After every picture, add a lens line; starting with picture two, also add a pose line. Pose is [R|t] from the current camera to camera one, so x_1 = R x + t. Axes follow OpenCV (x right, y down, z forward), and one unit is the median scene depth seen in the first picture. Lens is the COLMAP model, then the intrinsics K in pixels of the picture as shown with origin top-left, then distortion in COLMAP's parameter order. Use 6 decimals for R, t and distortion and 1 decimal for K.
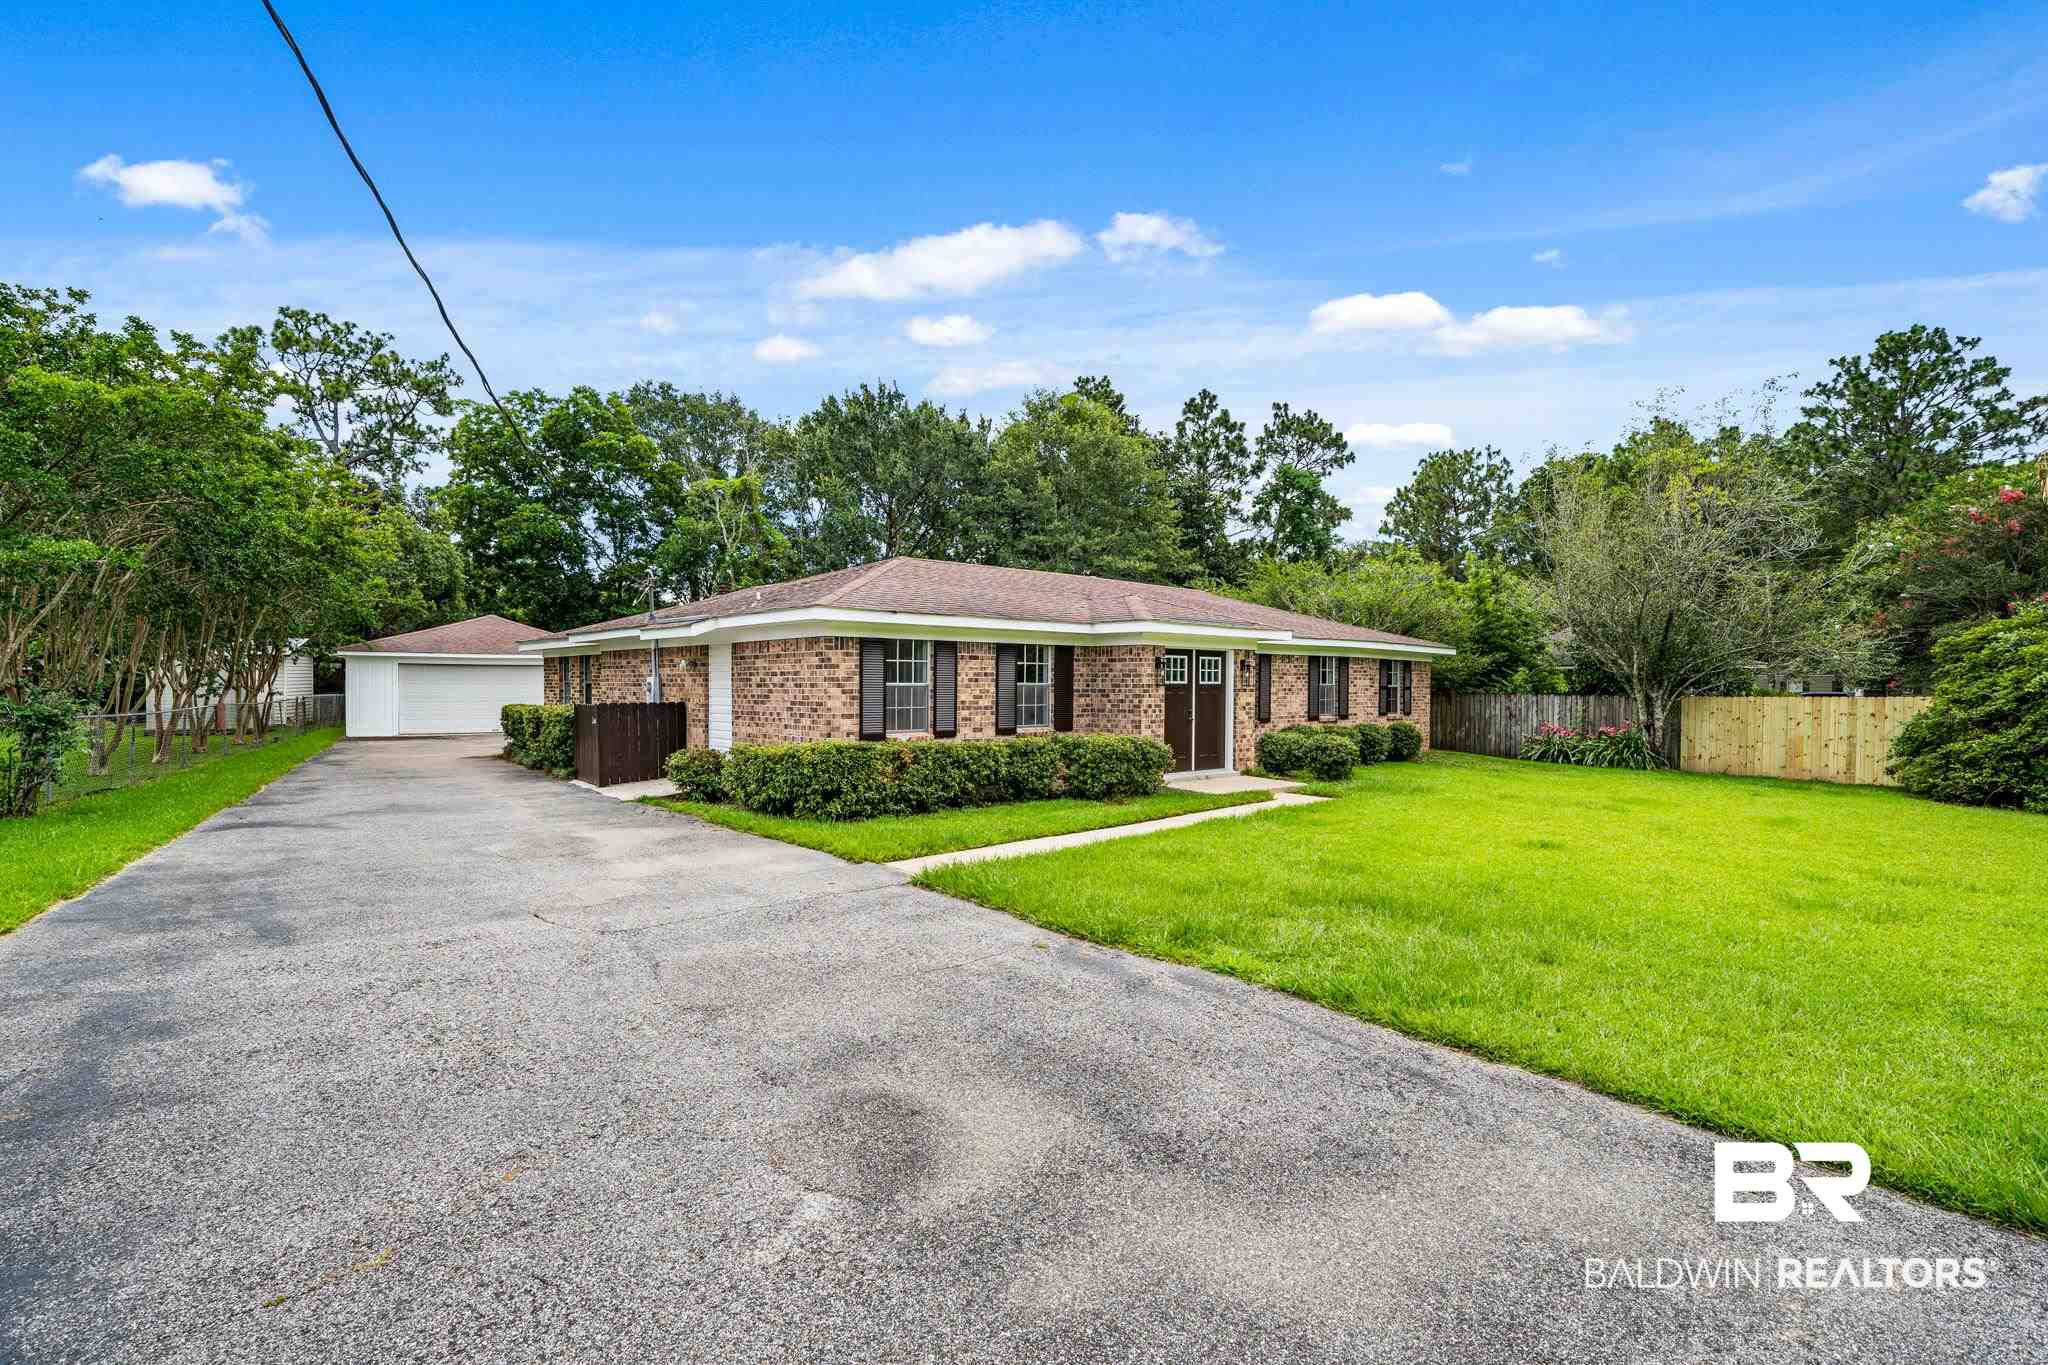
lens RADIAL K [[1028.4, 0, 1066.9], [0, 1028.4, 682.5], [0, 0, 1]] dist [0.000479, -0.000792]
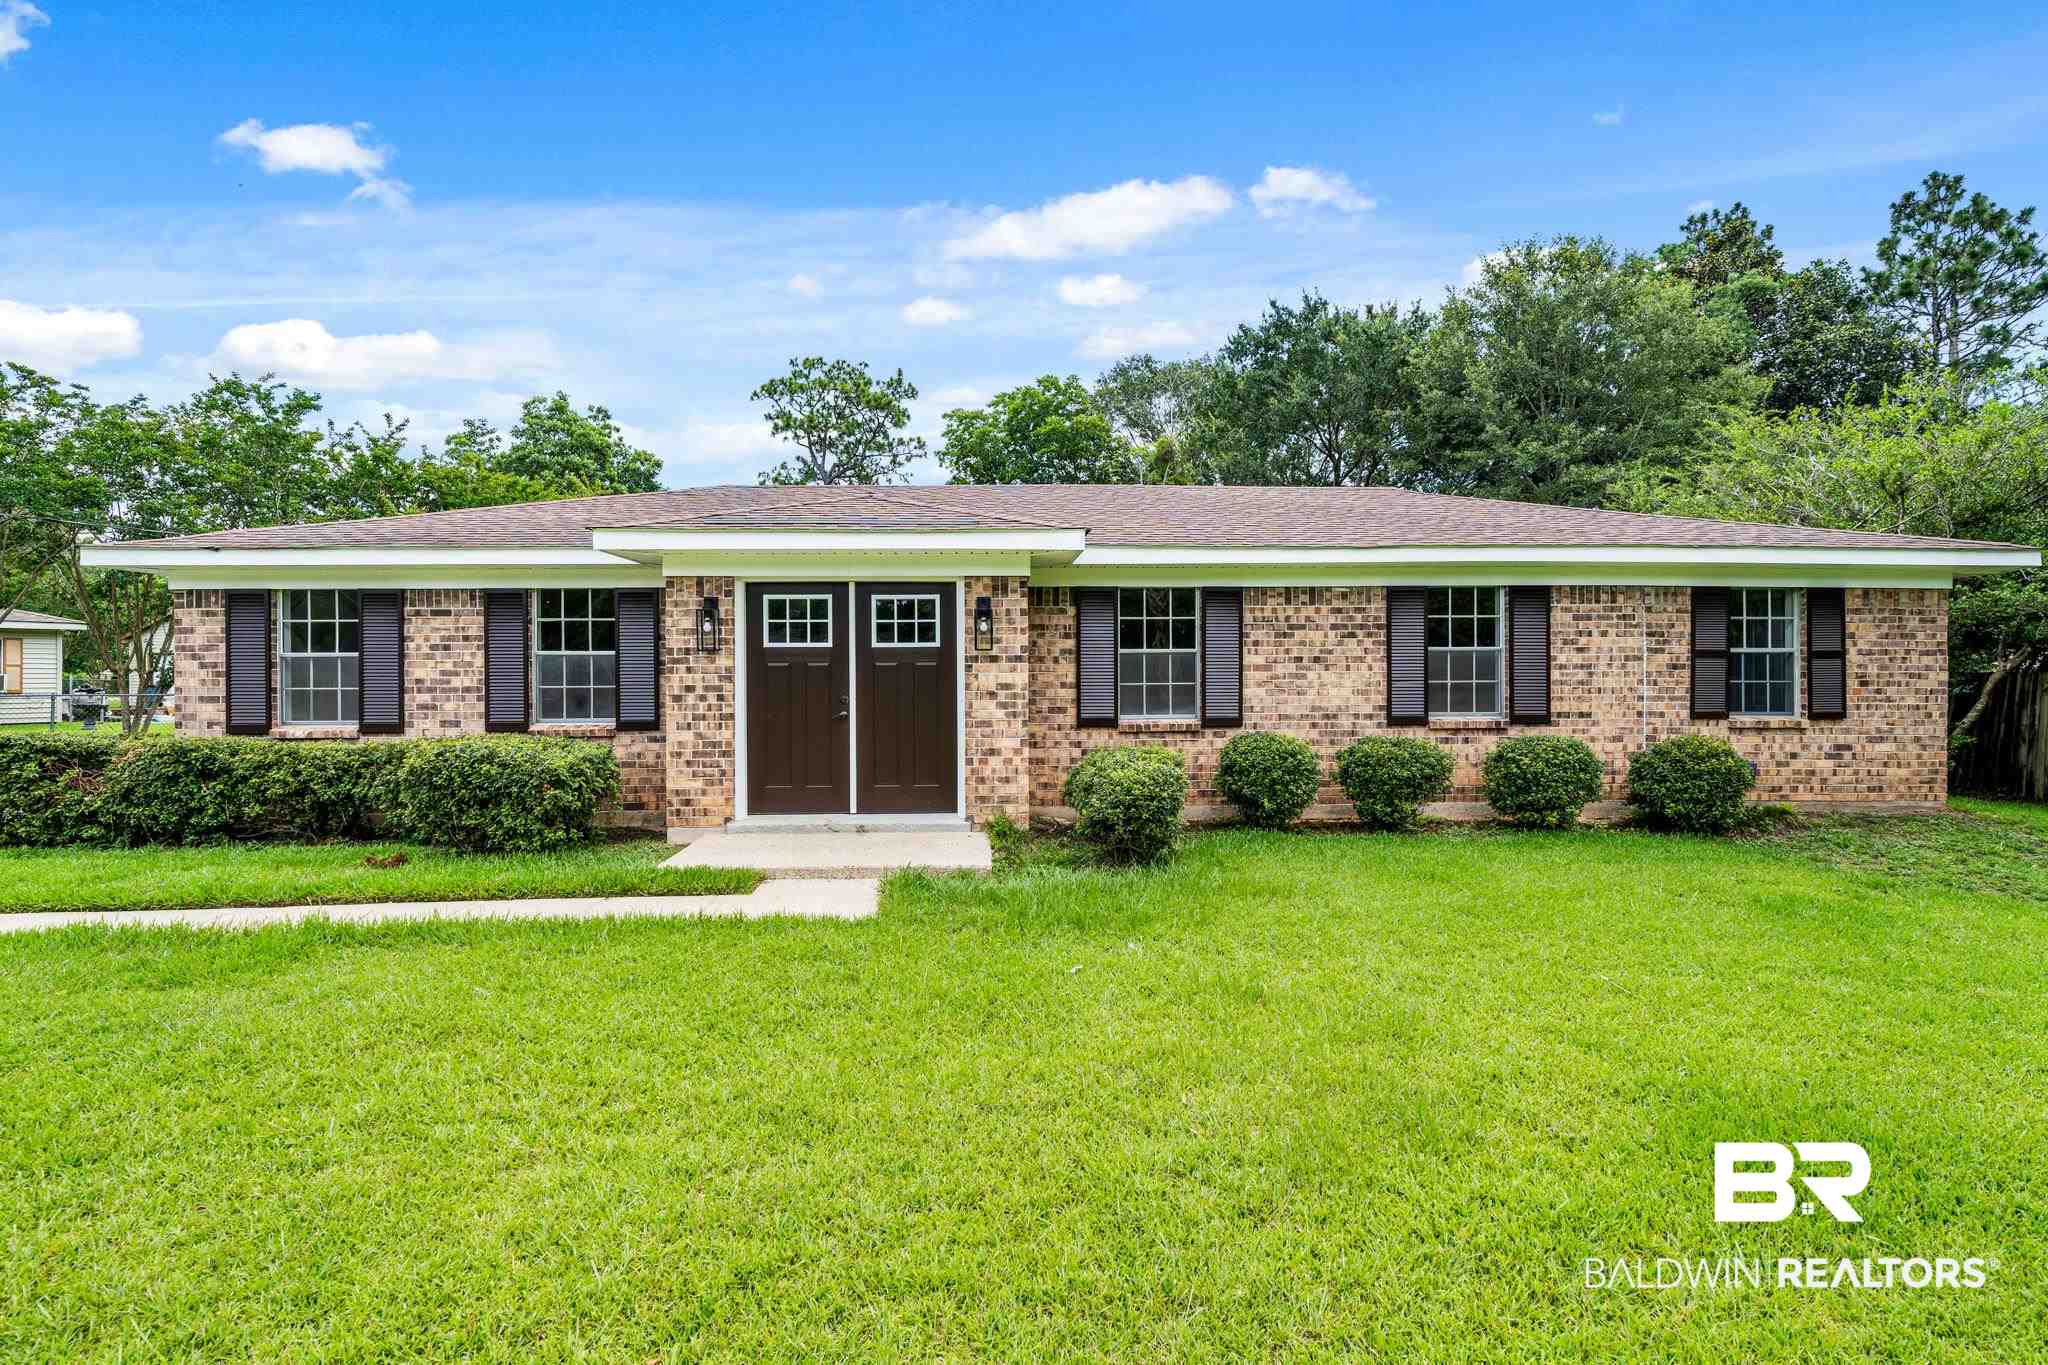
lens RADIAL K [[1028.4, 0, 1066.9], [0, 1028.4, 682.5], [0, 0, 1]] dist [0.000479, -0.000792]
pose [[0.725607, -0.005272, -0.688090, 0.570167], [0.008283, 0.999965, 0.001073, 0.019839], [0.688060, -0.006478, 0.725625, 0.705126]]
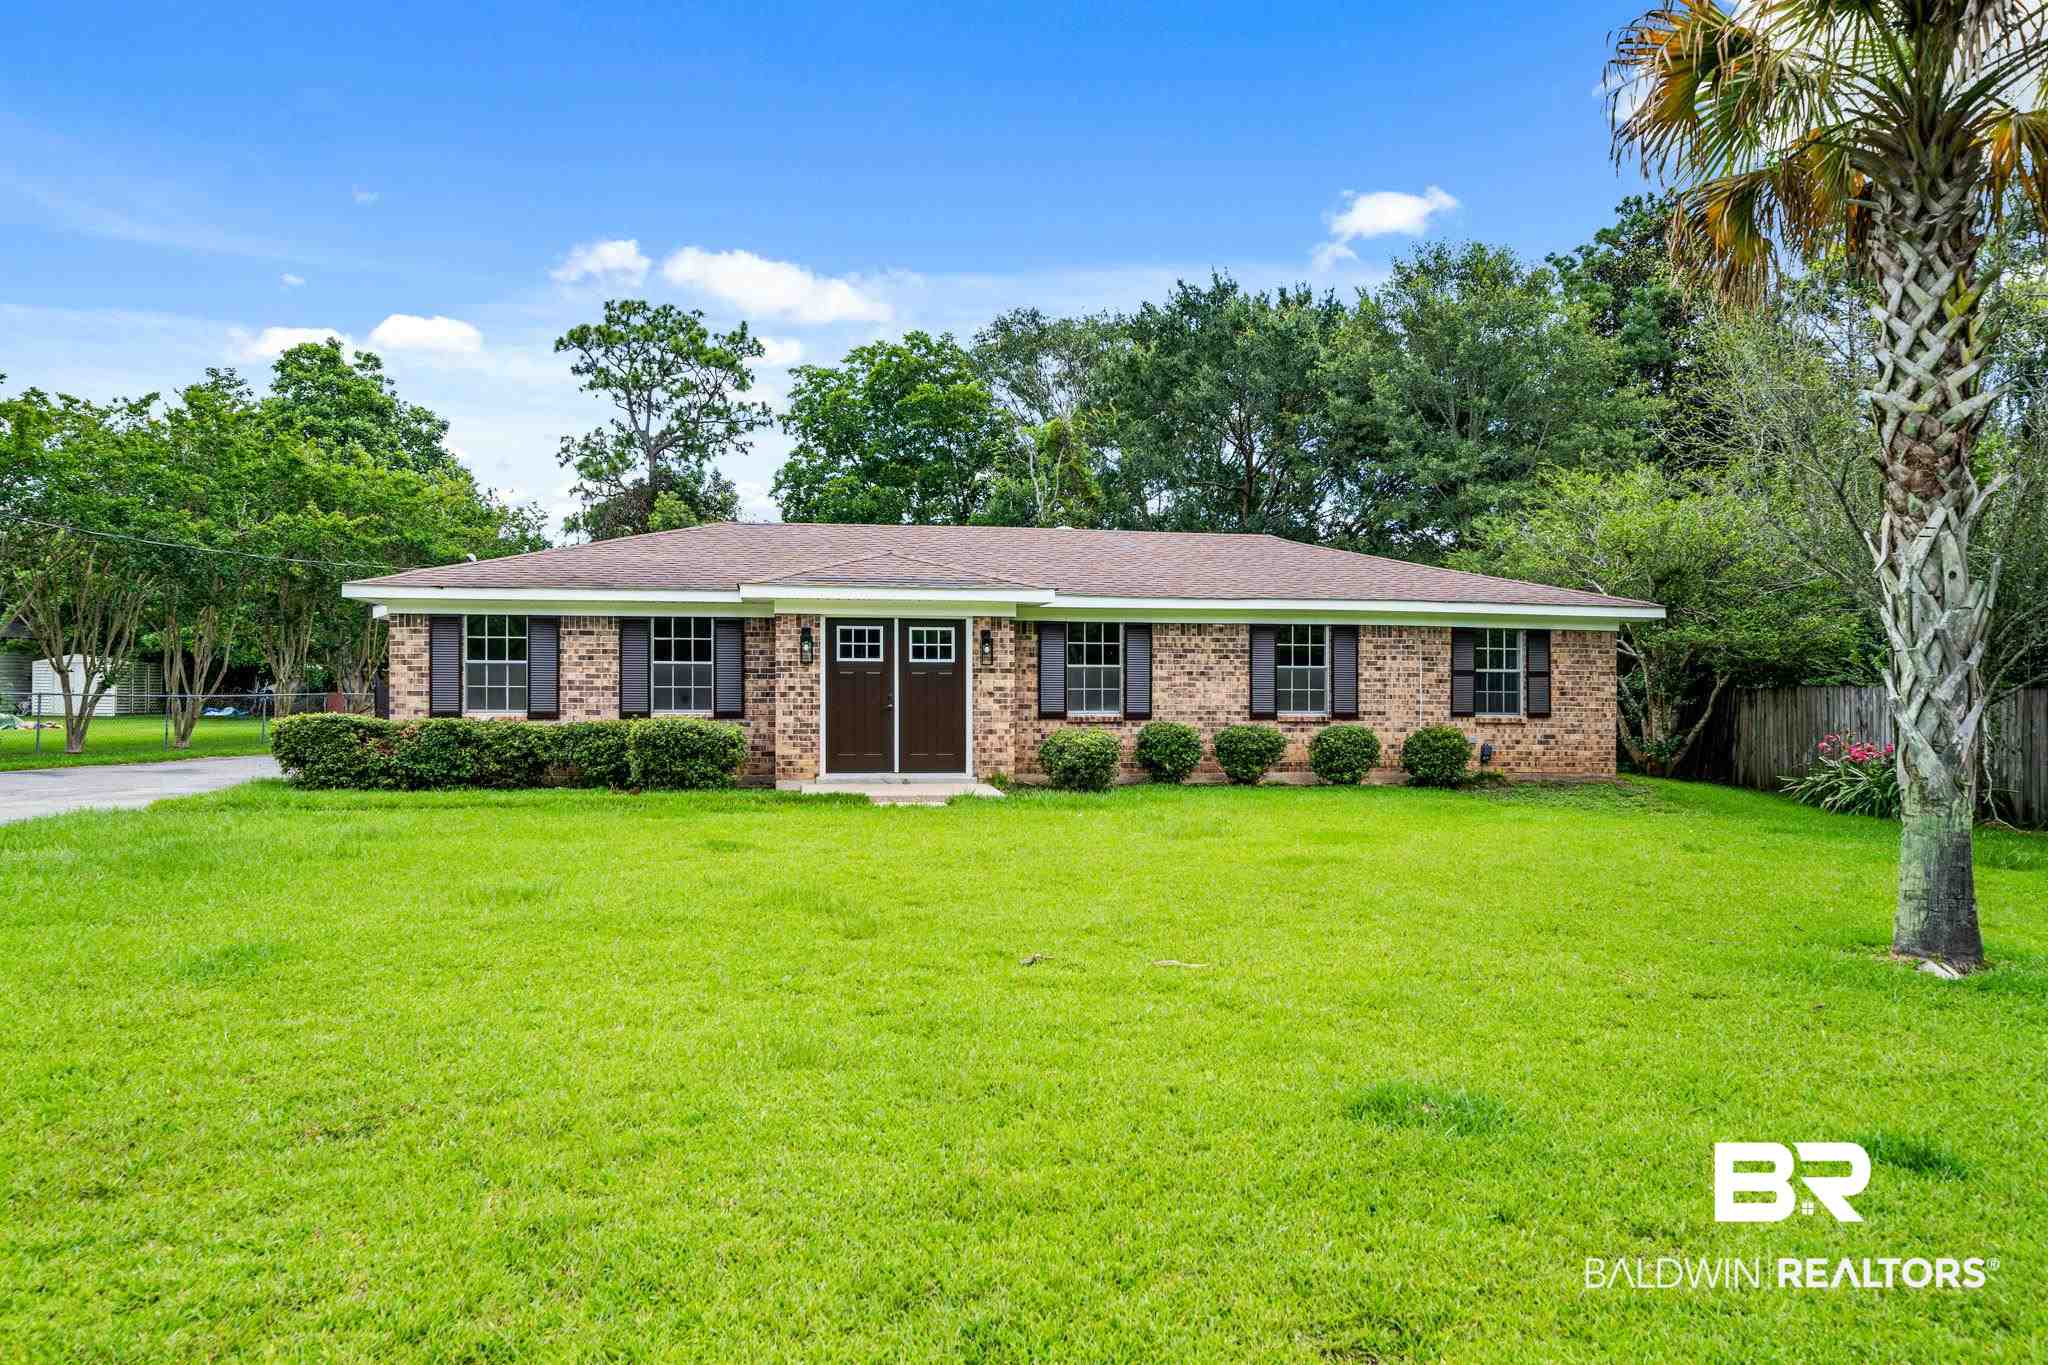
lens RADIAL K [[1555.7, 0, 1079.1], [0, 1555.7, 687.8], [0, 0, 1]] dist [0.000443, -0.000048]
pose [[0.810242, -0.004647, -0.586078, 0.943970], [-0.000657, 0.999961, -0.008837, 0.031961], [0.586096, 0.007546, 0.810207, 0.122793]]
